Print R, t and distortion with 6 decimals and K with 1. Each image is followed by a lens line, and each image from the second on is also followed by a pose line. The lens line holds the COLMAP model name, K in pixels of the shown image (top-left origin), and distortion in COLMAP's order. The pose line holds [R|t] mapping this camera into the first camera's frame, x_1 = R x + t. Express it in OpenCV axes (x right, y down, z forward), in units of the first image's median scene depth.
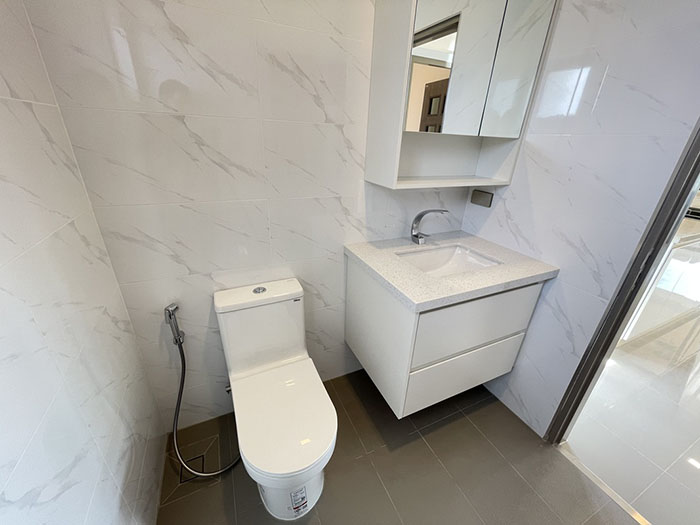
lens RADIAL K [[282.6, 0, 348.8], [0, 282.6, 265.1], [0, 0, 1]] dist [-0.003515, -0.000191]
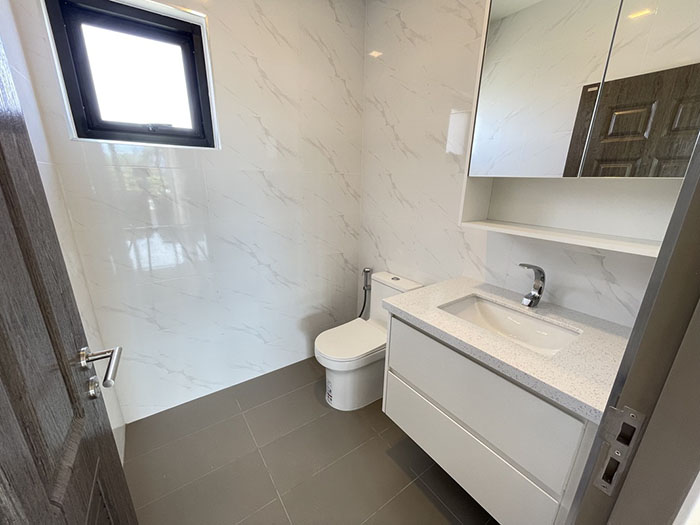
lens RADIAL K [[282.6, 0, 350.2], [0, 282.6, 266.4], [0, 0, 1]] dist [-0.003515, -0.000191]
pose [[0.192268, 0.254876, -0.947666, 1.049333], [-0.413064, 0.896990, 0.157442, -0.109970], [0.890175, 0.361176, 0.277742, 0.326926]]
